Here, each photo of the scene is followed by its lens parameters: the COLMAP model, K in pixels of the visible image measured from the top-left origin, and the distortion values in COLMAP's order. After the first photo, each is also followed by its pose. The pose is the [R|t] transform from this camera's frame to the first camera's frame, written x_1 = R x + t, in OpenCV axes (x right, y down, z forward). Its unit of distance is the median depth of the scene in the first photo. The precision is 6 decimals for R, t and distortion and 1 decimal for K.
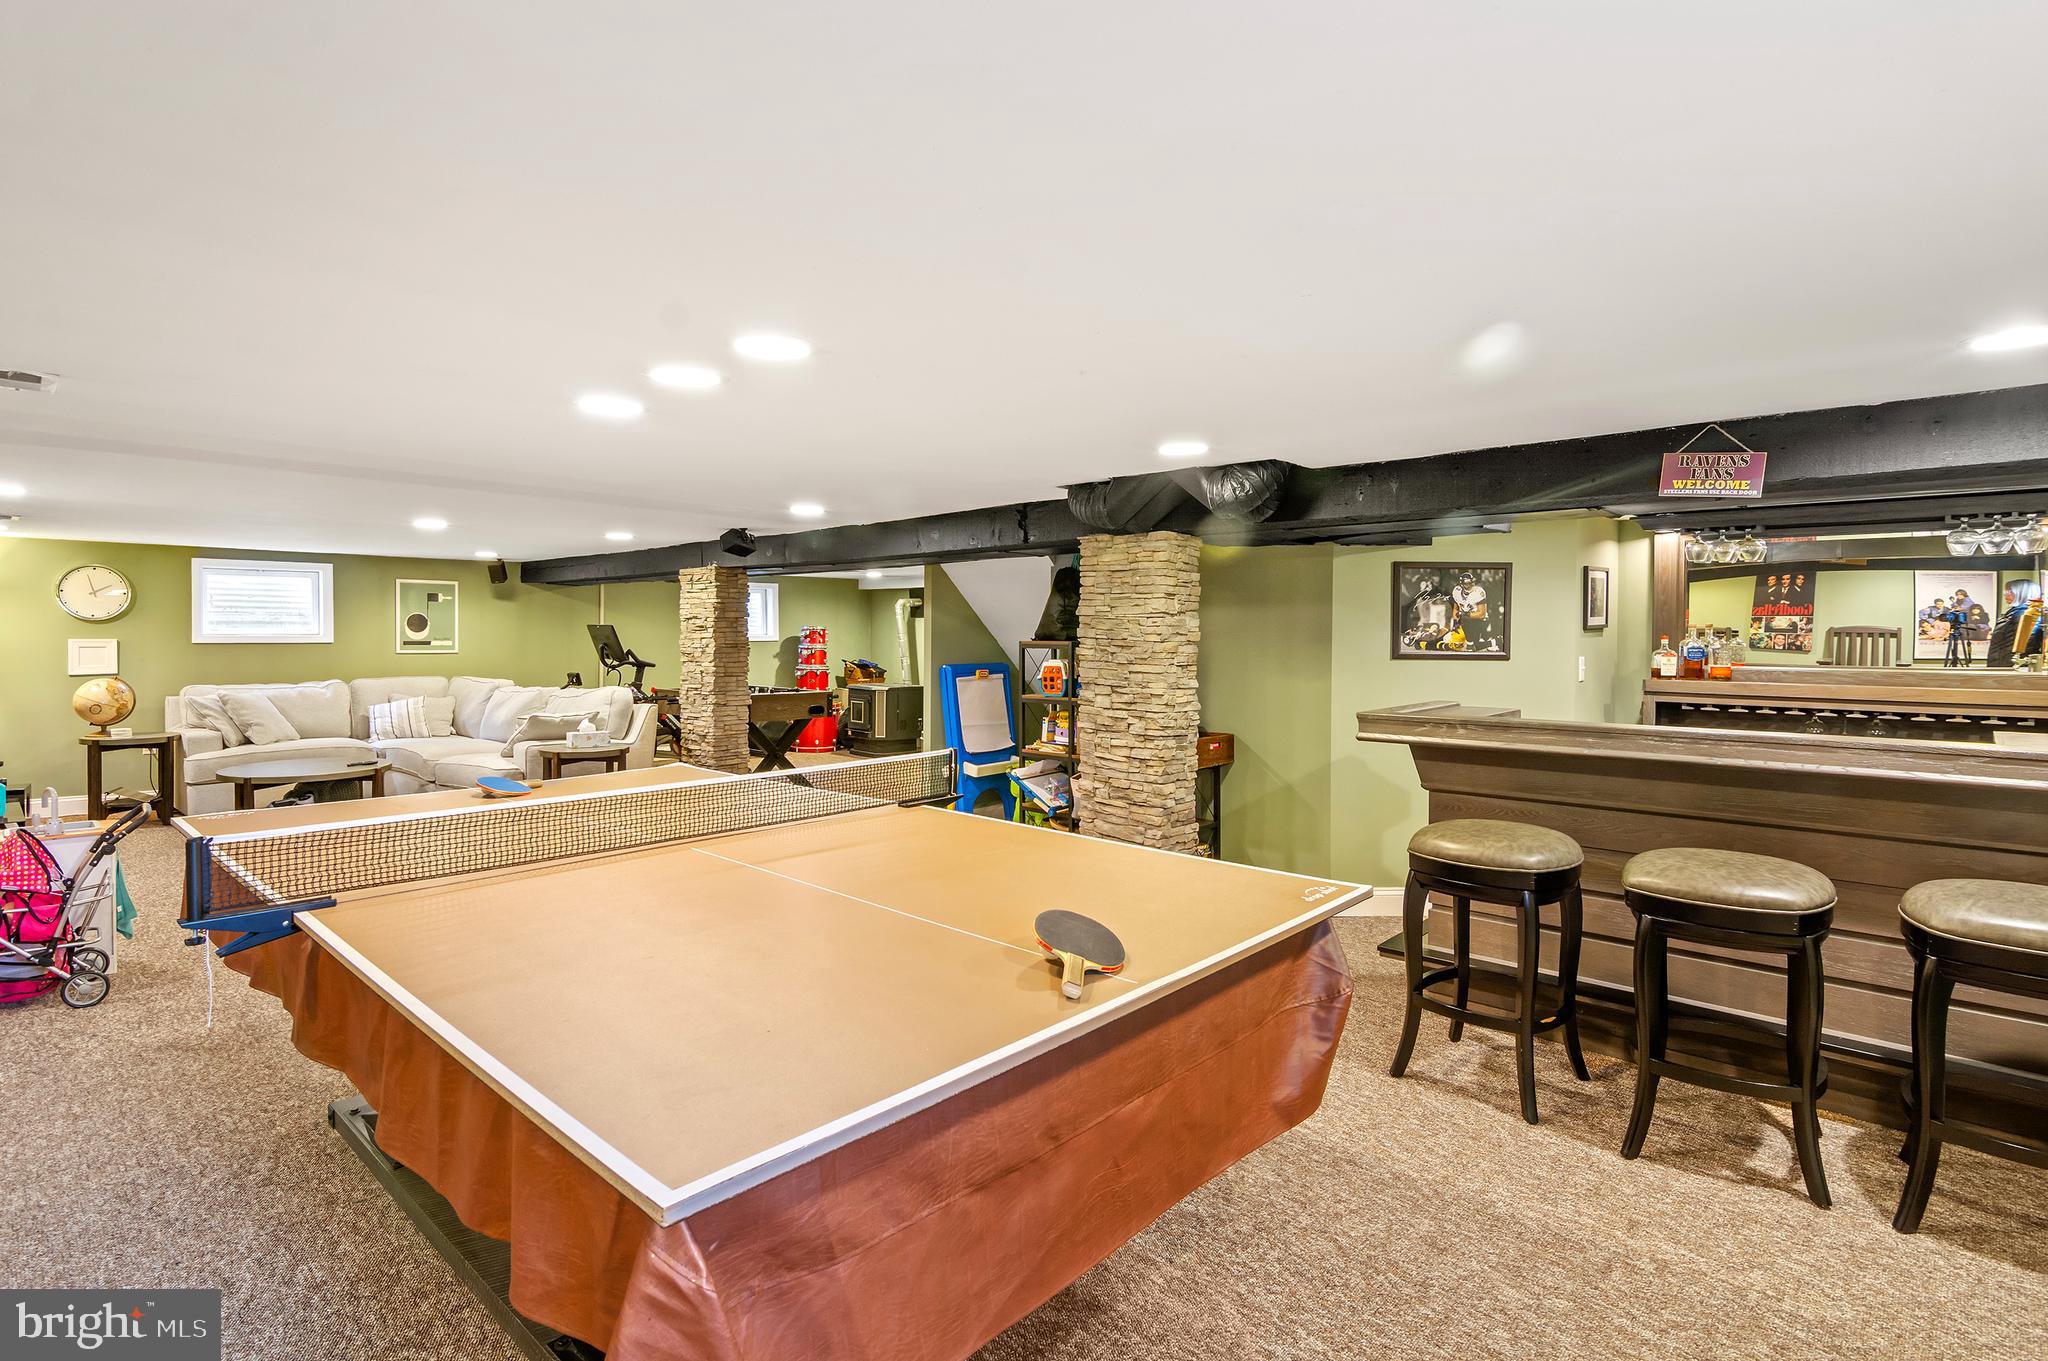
lens RADIAL K [[998.9, 0, 1036.1], [0, 998.9, 645.5], [0, 0, 1]] dist [-0.011231, -0.002884]
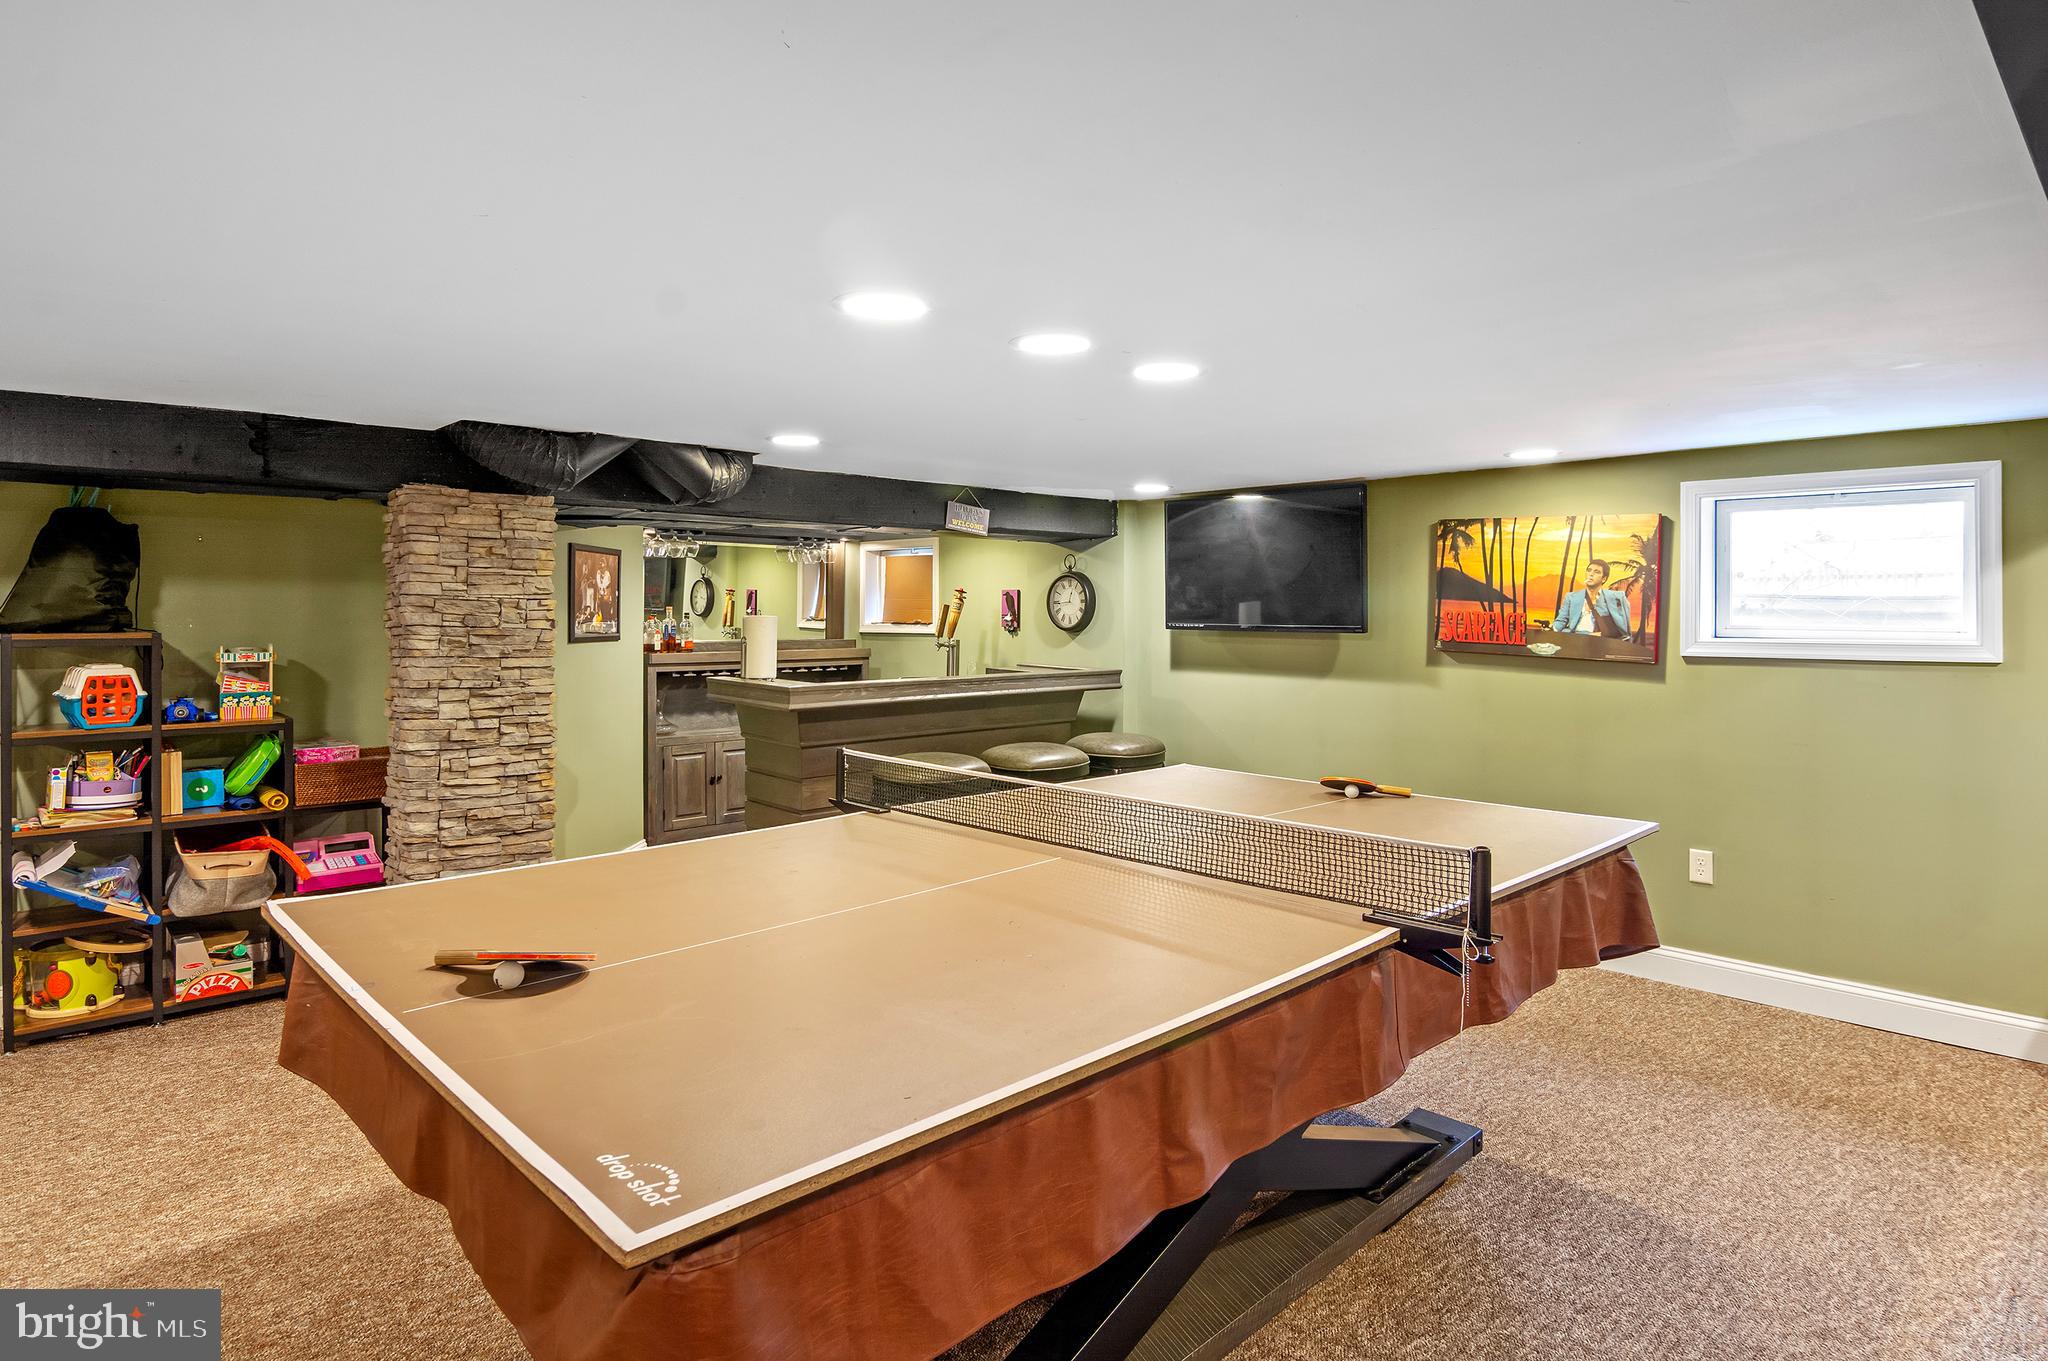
lens RADIAL K [[1107.5, 0, 1022.3], [0, 1107.5, 616.3], [0, 0, 1]] dist [-0.002299, -0.002955]
pose [[0.068873, -0.007529, 0.997597, -1.341882], [0.011644, 0.999909, 0.006743, -0.027676], [-0.997558, 0.011151, 0.068954, 0.952908]]
